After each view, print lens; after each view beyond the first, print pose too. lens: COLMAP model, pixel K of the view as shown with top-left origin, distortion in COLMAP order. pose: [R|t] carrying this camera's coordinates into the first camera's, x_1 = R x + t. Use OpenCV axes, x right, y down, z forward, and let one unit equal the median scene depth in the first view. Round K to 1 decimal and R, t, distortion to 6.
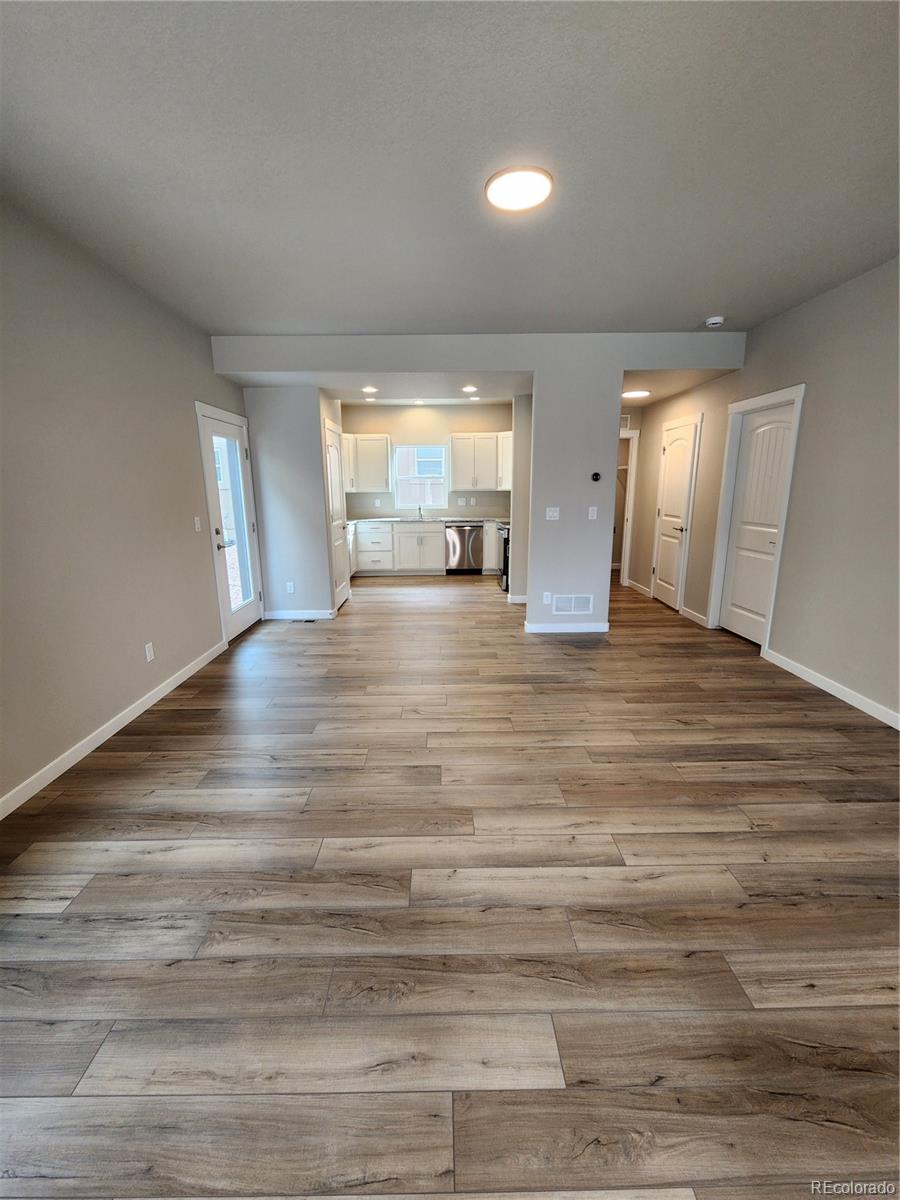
lens RADIAL K [[490.6, 0, 447.7], [0, 490.6, 602.0], [0, 0, 1]] dist [-0.001651, -0.000911]
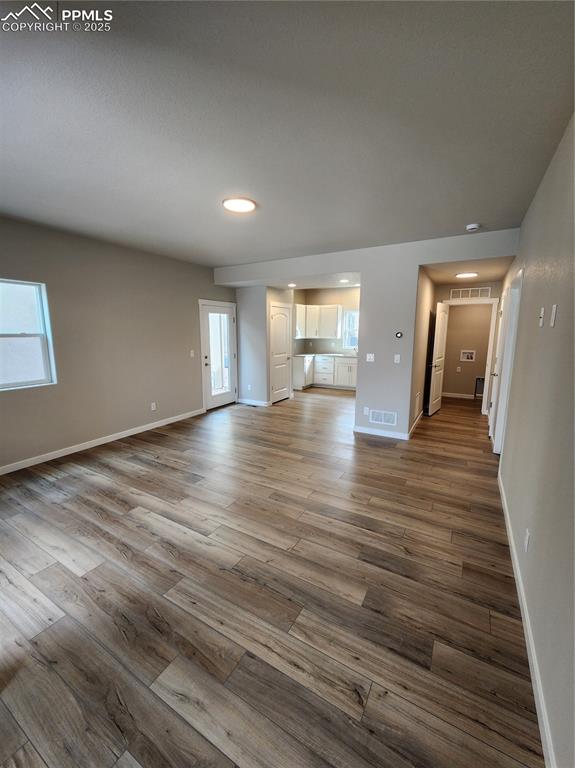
lens RADIAL K [[314.0, 0, 281.8], [0, 314.0, 381.0], [0, 0, 1]] dist [-0.001651, -0.000911]
pose [[0.853942, 0.093147, -0.511964, 0.887295], [-0.129744, 0.990889, -0.036128, -0.058070], [0.503934, 0.097276, 0.858247, 0.001379]]
